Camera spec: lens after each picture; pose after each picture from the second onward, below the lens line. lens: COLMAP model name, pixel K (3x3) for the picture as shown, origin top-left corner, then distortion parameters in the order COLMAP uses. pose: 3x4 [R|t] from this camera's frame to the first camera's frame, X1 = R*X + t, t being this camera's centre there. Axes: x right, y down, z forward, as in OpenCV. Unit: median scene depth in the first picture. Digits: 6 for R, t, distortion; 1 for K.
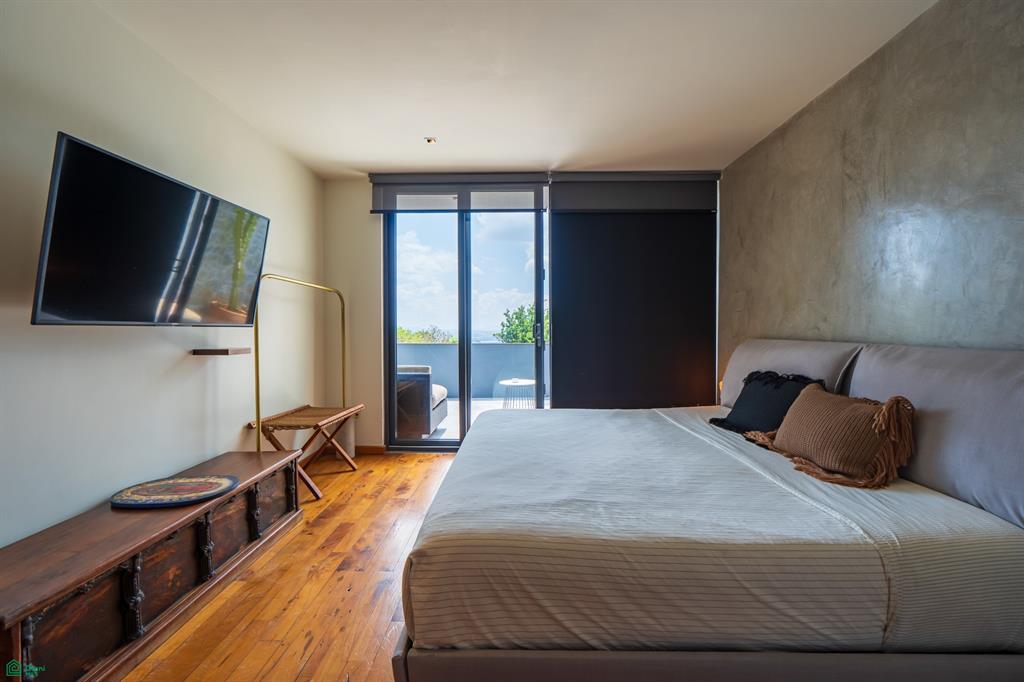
lens RADIAL K [[424.0, 0, 514.7], [0, 424.0, 339.8], [0, 0, 1]] dist [-0.010375, 0.000091]
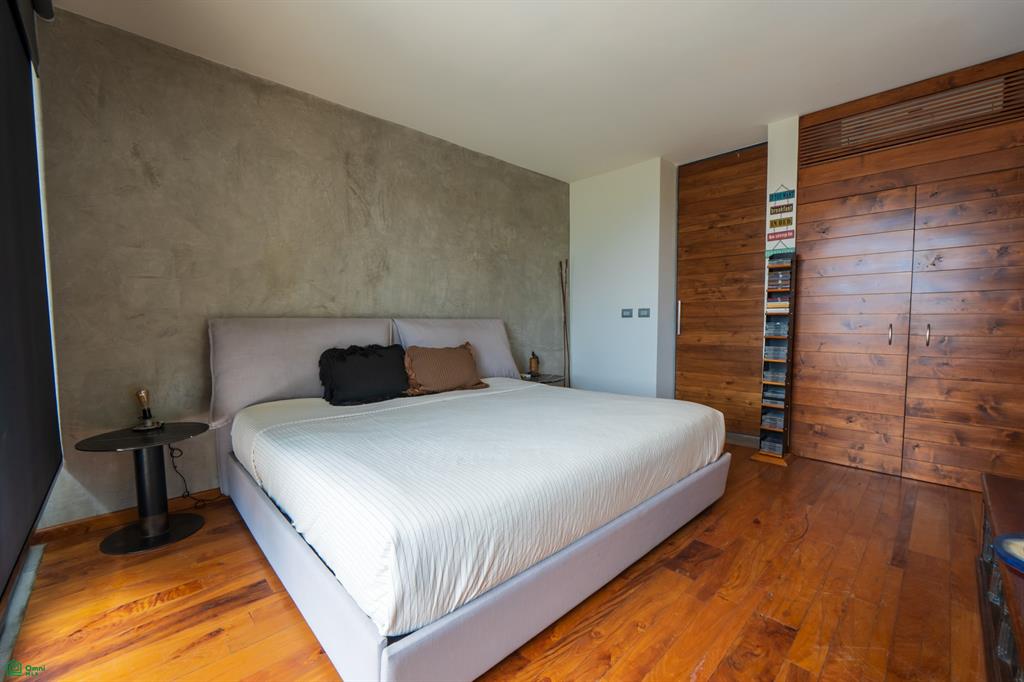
lens RADIAL K [[422.3, 0, 514.6], [0, 422.3, 350.1], [0, 0, 1]] dist [-0.012218, -0.000047]
pose [[-0.696135, -0.043780, 0.716575, -0.458196], [0.023810, 0.996182, 0.083993, 0.005037], [-0.717516, 0.075532, -0.692434, 1.427092]]
